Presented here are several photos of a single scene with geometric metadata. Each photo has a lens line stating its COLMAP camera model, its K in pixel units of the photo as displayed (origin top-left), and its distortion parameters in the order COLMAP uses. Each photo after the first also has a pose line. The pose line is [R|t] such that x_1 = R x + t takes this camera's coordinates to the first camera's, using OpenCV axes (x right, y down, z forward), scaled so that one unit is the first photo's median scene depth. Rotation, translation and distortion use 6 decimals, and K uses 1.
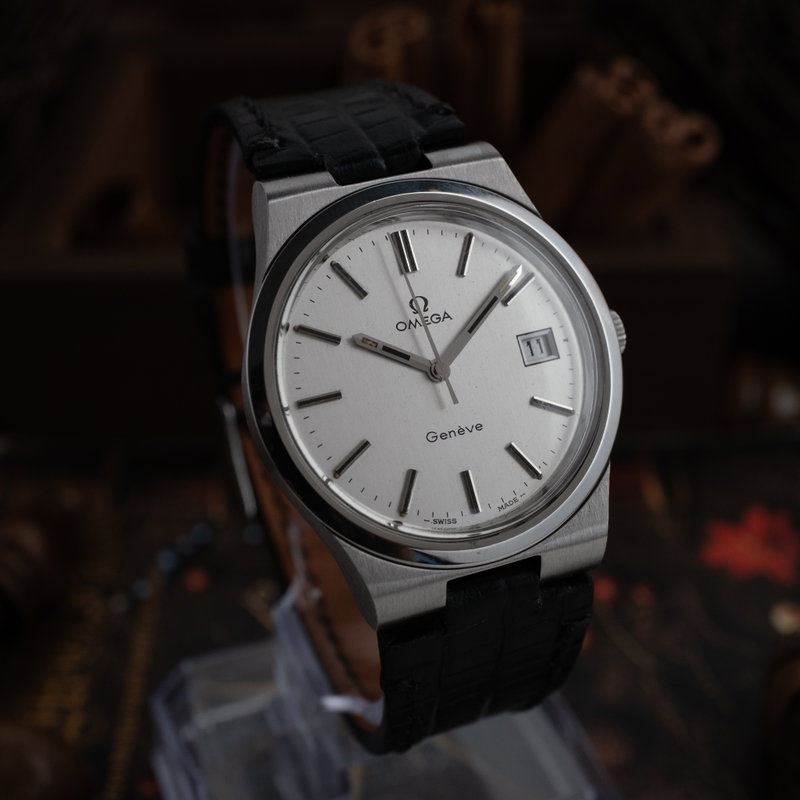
lens RADIAL K [[1445.9, 0, 400.0], [0, 1445.9, 400.0], [0, 0, 1]] dist [-0.003515, -0.016675]
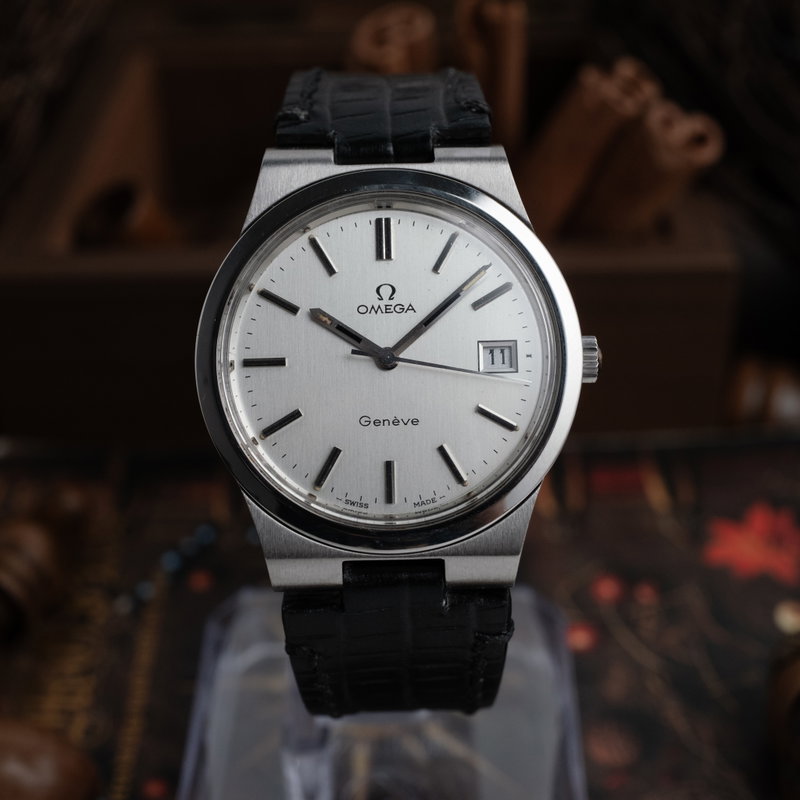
lens RADIAL K [[1445.9, 0, 400.0], [0, 1445.9, 400.0], [0, 0, 1]] dist [-0.003515, -0.016675]
pose [[0.934072, 0.207808, -0.290389, 0.333488], [-0.202303, 0.978086, 0.049203, -0.043585], [0.294250, 0.012788, 0.955643, 0.029633]]
